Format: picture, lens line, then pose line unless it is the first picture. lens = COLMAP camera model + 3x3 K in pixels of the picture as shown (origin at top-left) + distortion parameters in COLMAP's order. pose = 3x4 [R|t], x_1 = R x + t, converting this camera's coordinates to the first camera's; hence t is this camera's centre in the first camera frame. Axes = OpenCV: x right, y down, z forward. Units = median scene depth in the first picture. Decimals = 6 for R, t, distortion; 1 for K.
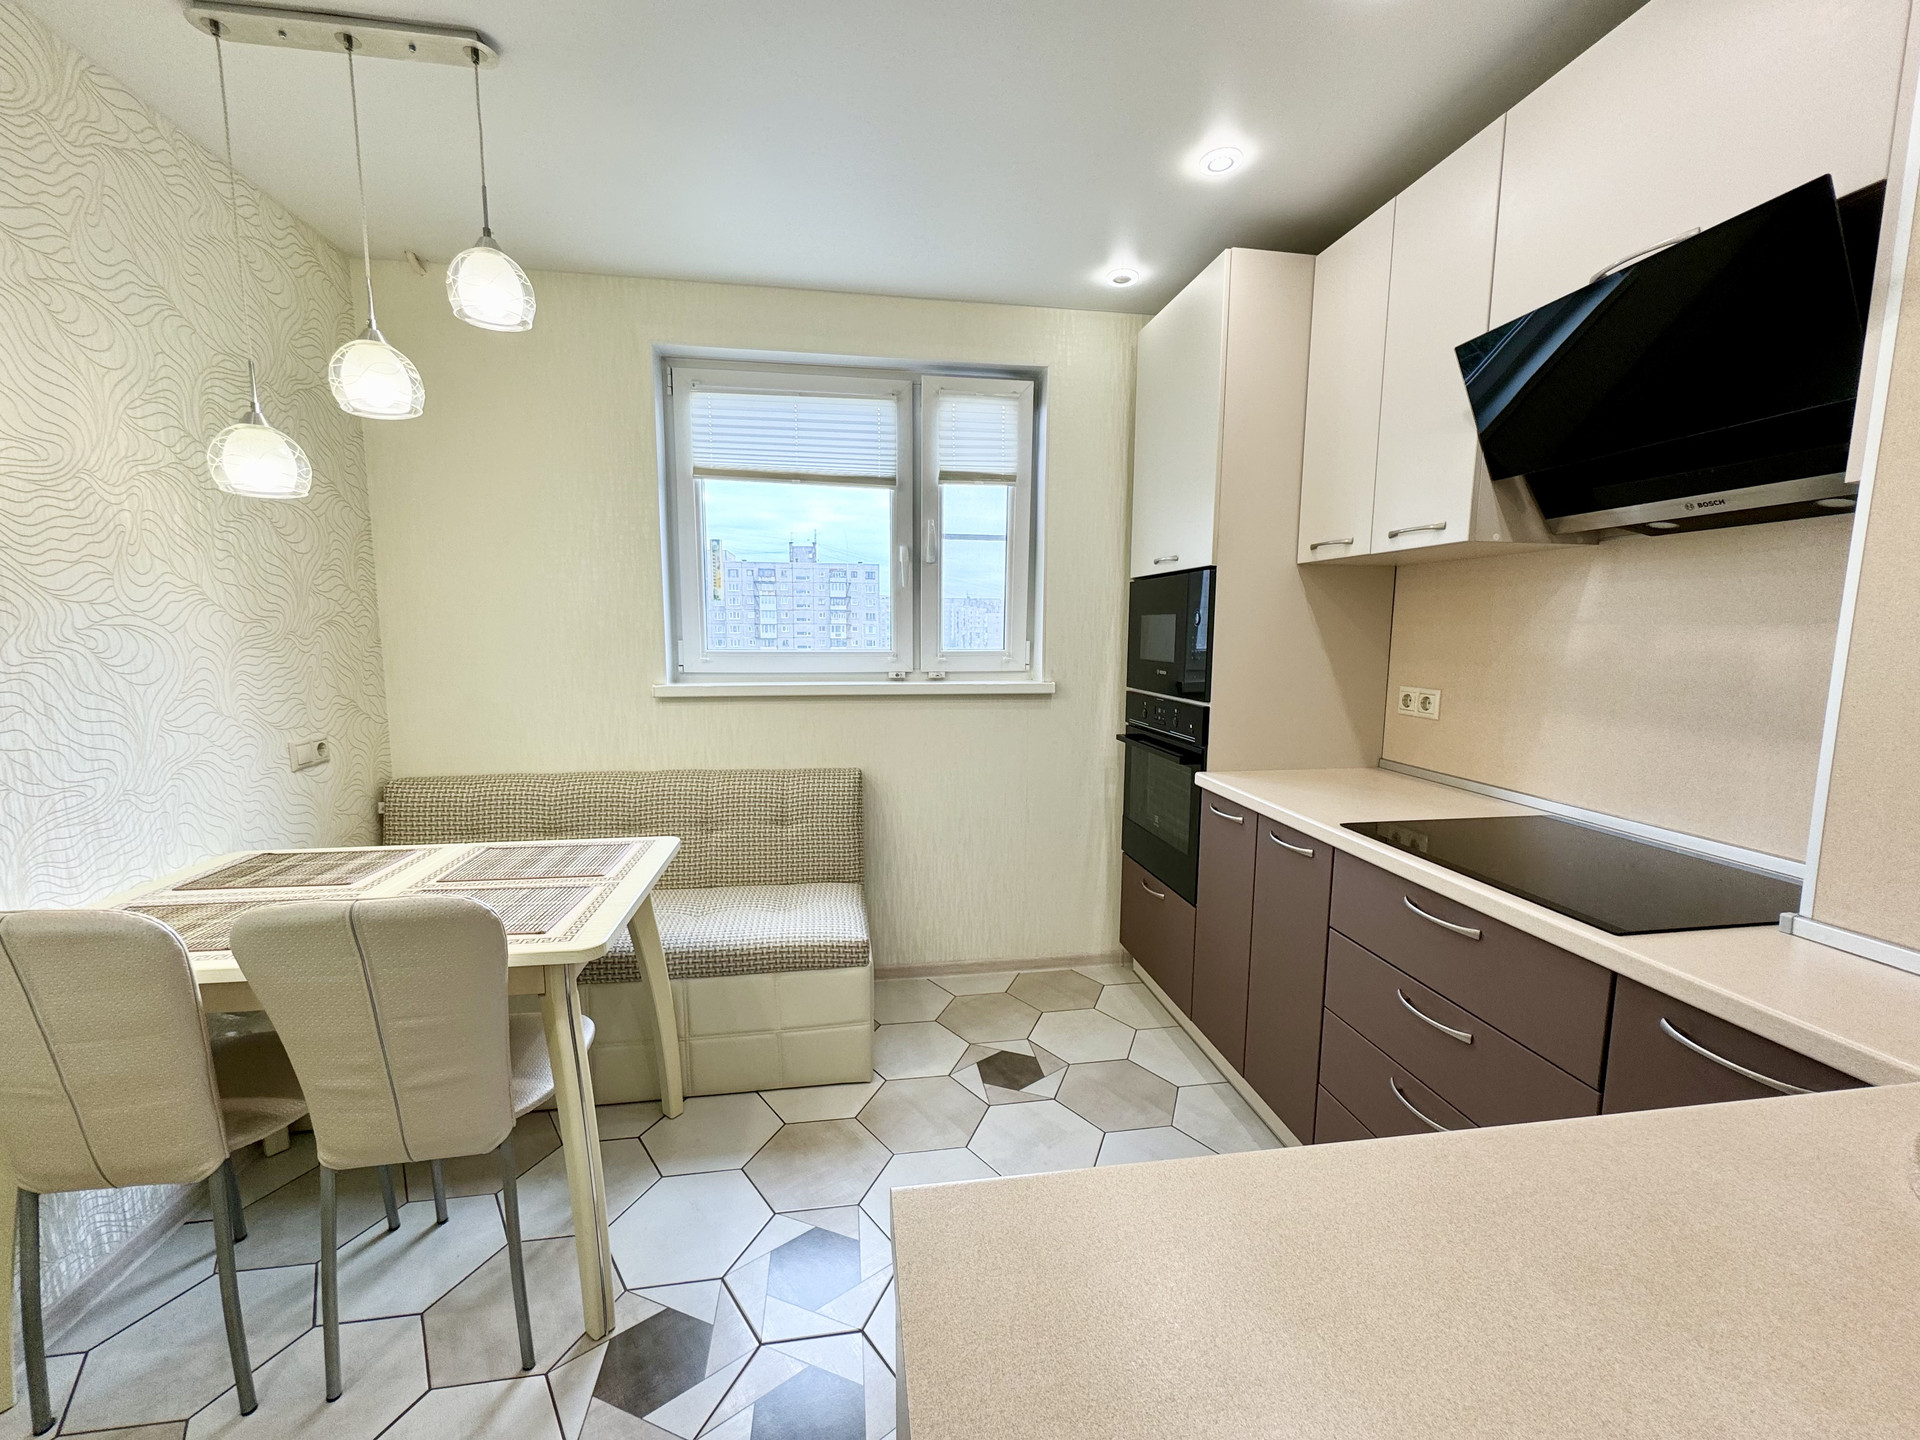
lens RADIAL K [[767.2, 0, 961.0], [0, 767.2, 723.2], [0, 0, 1]] dist [-0.001914, 0.000139]
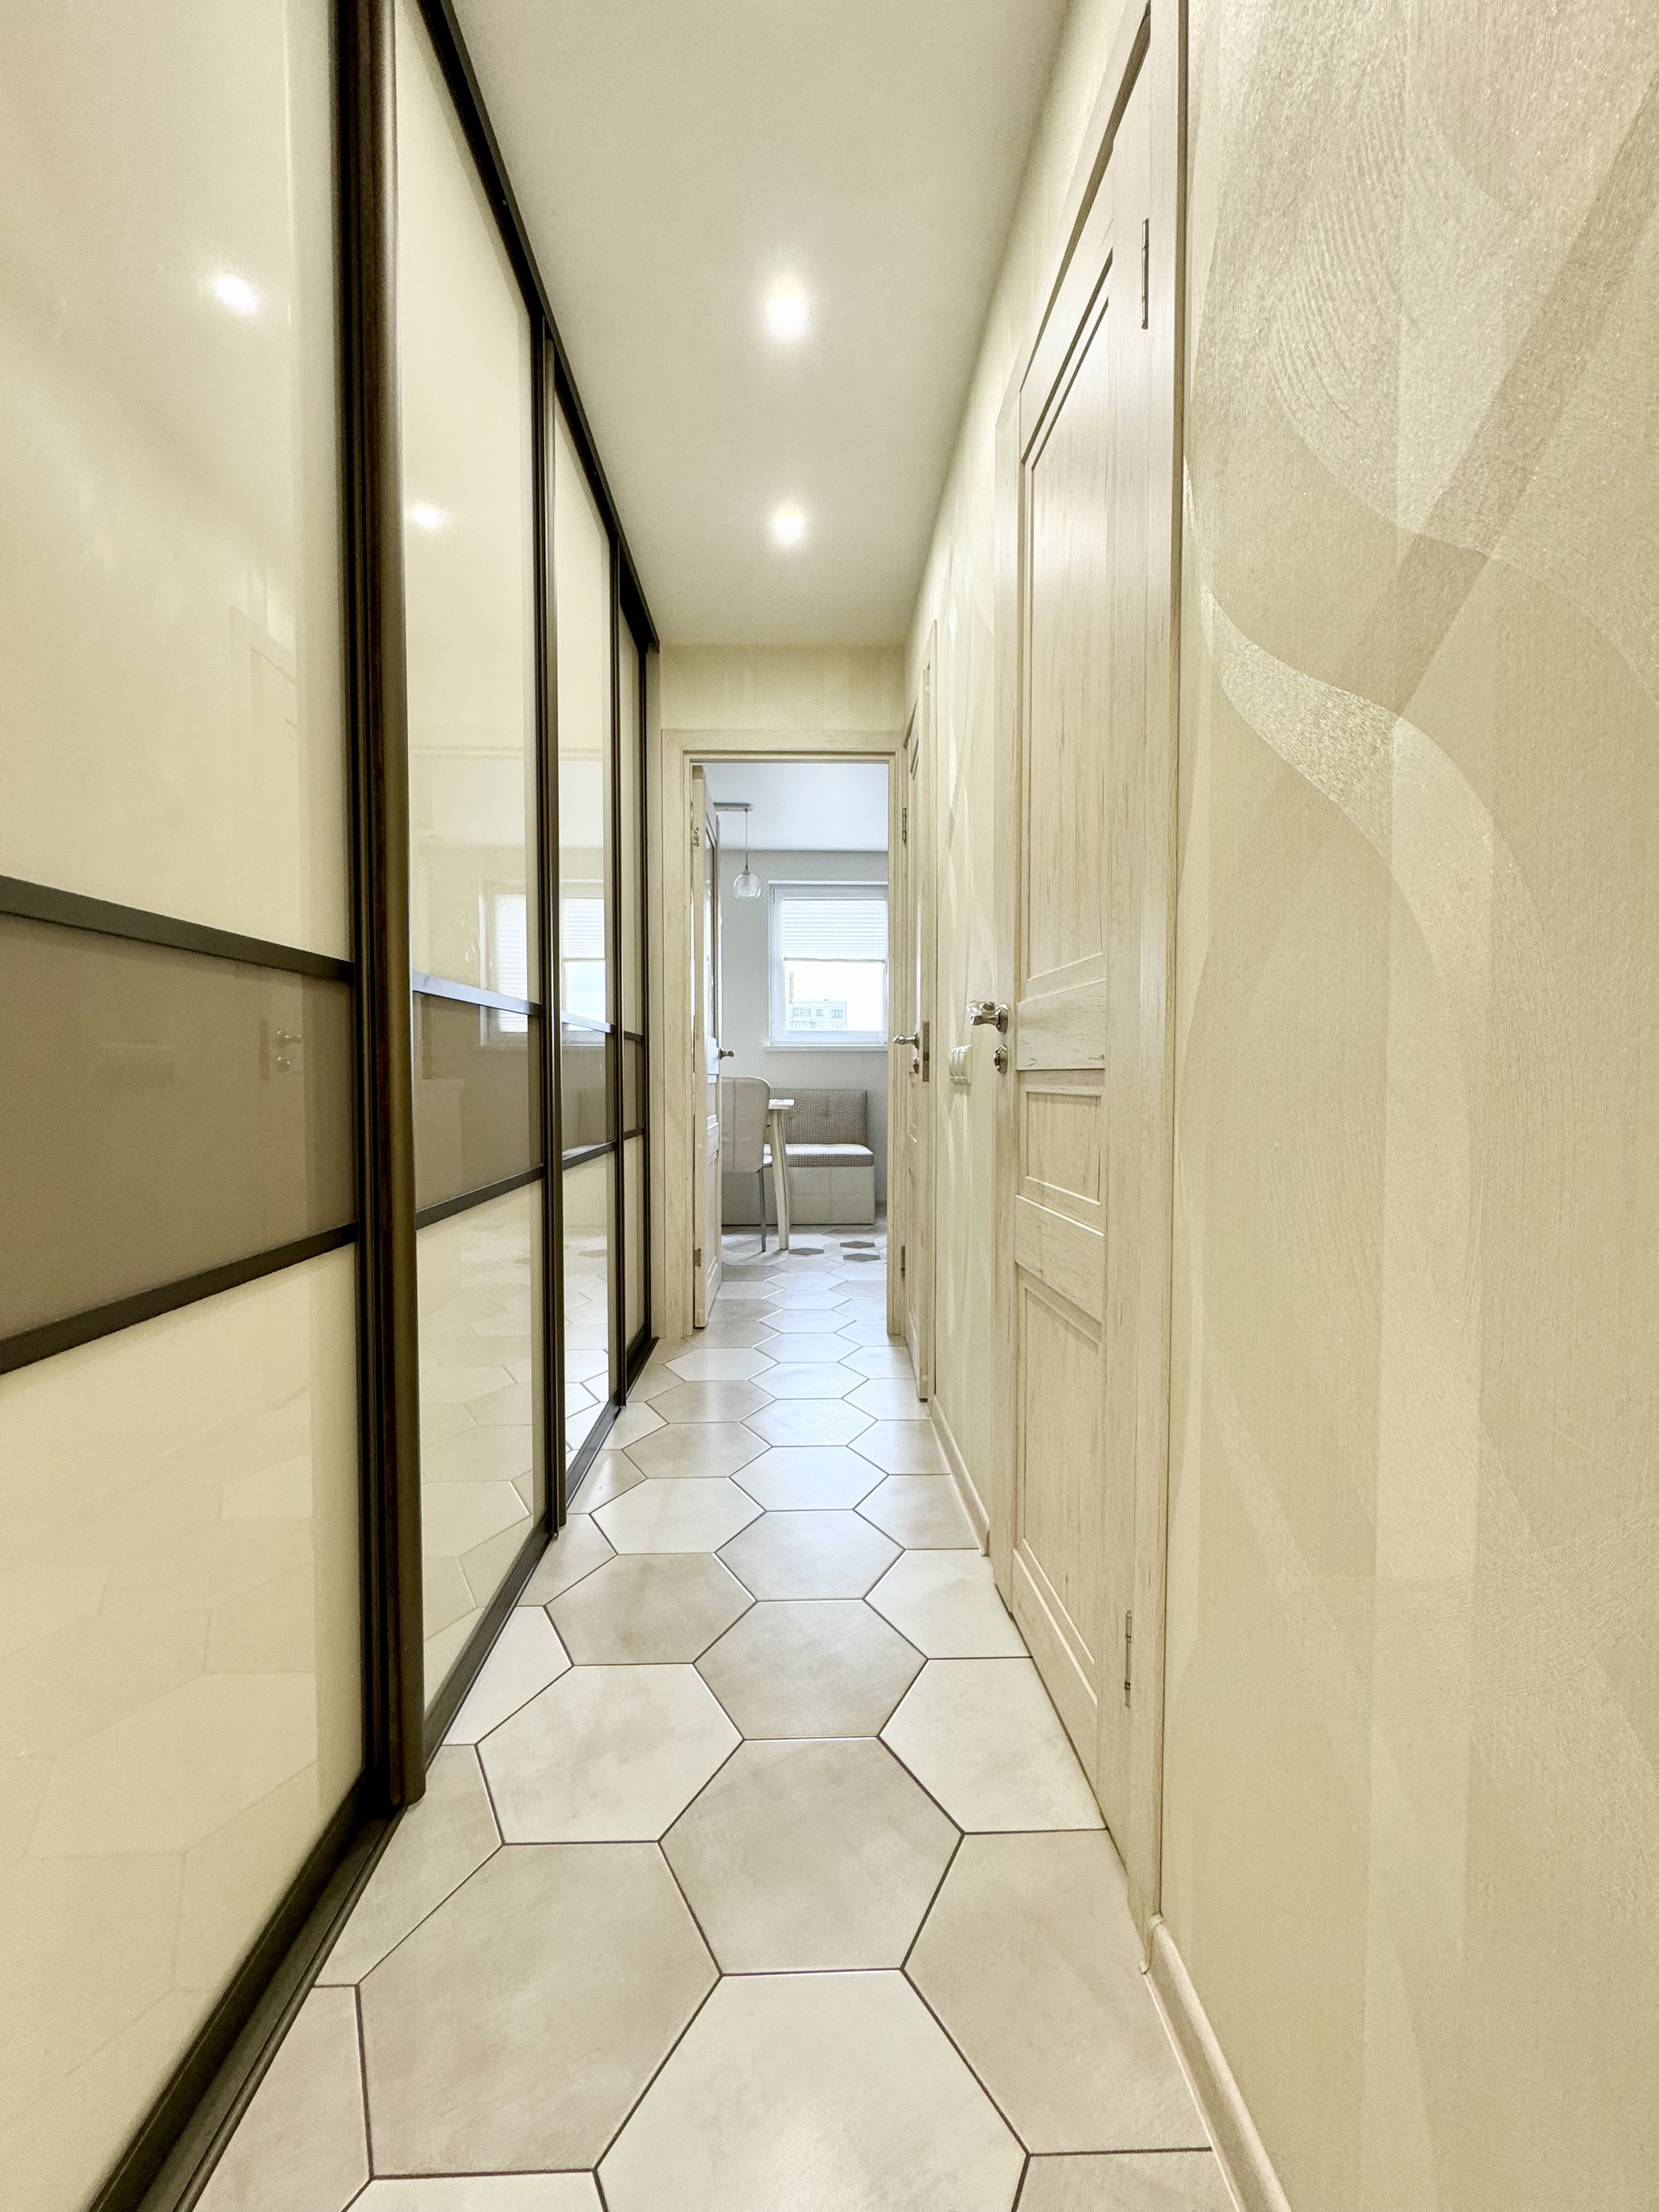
lens RADIAL K [[880.4, 0, 833.4], [0, 880.4, 1104.3], [0, 0, 1]] dist [-0.002470, 0.000656]
pose [[0.992830, -0.000338, -0.119533, 0.069555], [-0.010362, 0.995988, -0.088880, 0.375455], [0.119084, 0.089481, 0.988844, -1.523021]]
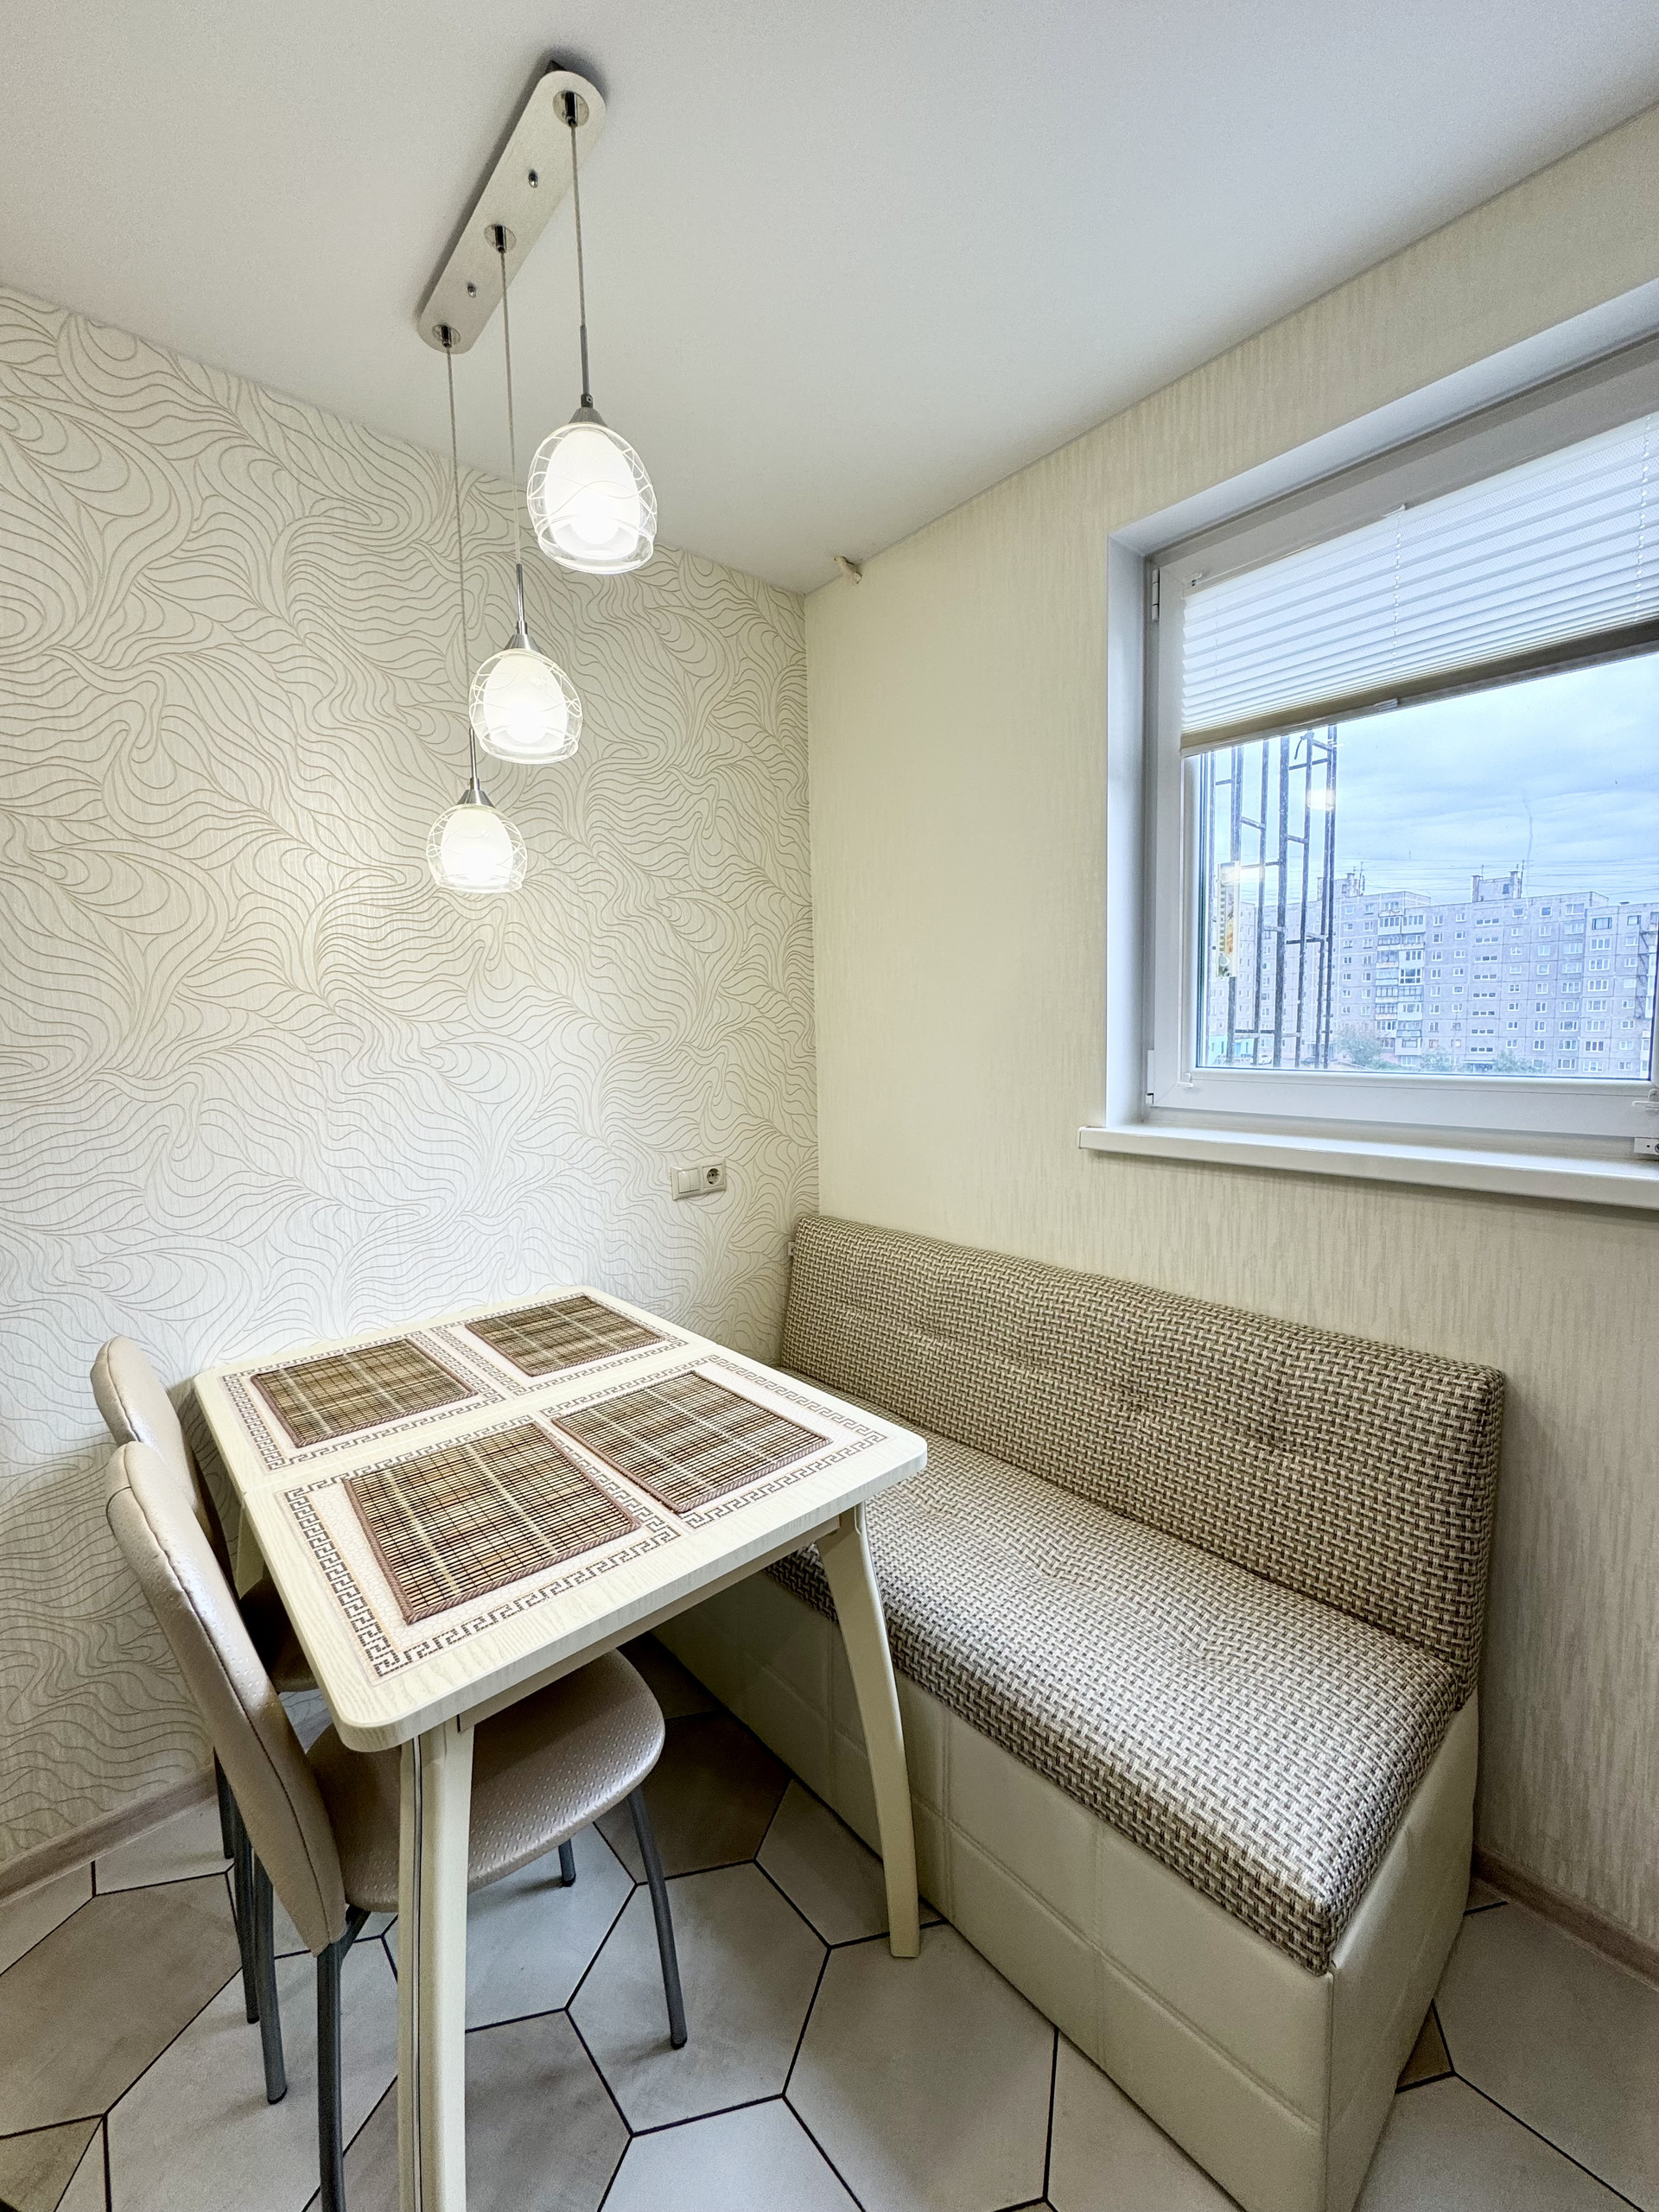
lens RADIAL K [[880.4, 0, 833.4], [0, 880.4, 1104.3], [0, 0, 1]] dist [-0.002470, 0.000656]
pose [[0.539827, 0.063560, -0.839373, 0.074975], [-0.078435, 0.996605, 0.025023, -0.084302], [0.838114, 0.052328, 0.542980, 0.574644]]
